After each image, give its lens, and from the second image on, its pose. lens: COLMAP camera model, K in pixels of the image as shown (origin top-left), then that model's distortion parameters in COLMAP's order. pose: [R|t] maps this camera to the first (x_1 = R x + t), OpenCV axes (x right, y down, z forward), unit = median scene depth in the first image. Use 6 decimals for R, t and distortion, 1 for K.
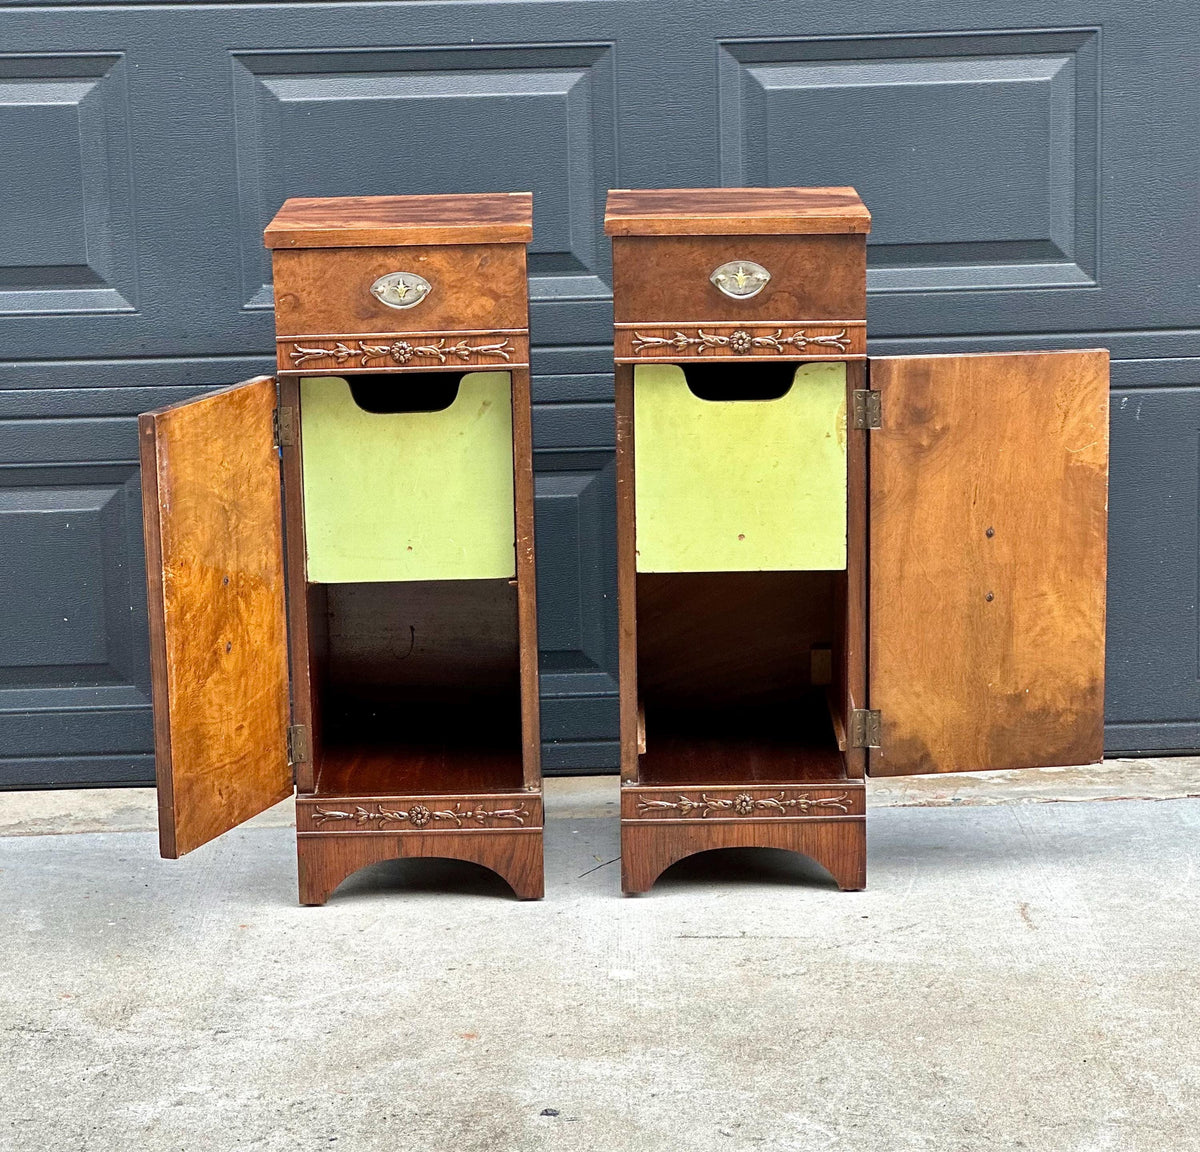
lens RADIAL K [[3516.7, 0, 614.5], [0, 3516.7, 644.3], [0, 0, 1]] dist [0.115498, 0.000000]
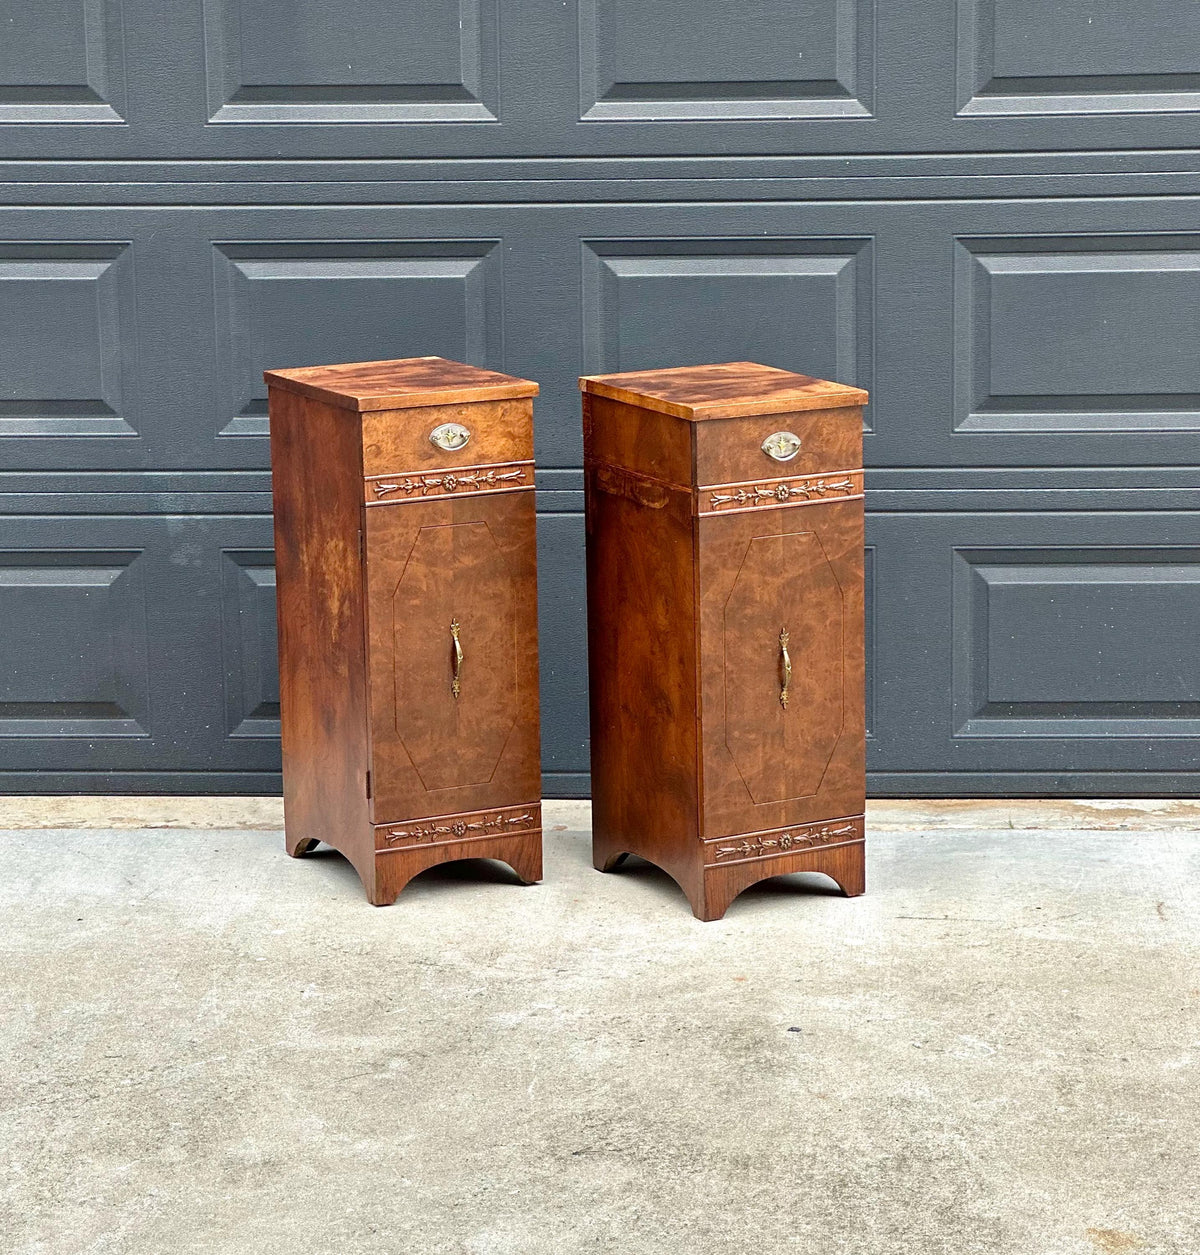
lens RADIAL K [[3677.9, 0, 583.9], [0, 3677.9, 698.1], [0, 0, 1]] dist [0.115498, 0.000000]
pose [[0.995590, 0.028269, -0.089450, 0.023608], [-0.027908, 0.999597, 0.005282, -0.005336], [0.089564, -0.002762, 0.995977, -0.438491]]
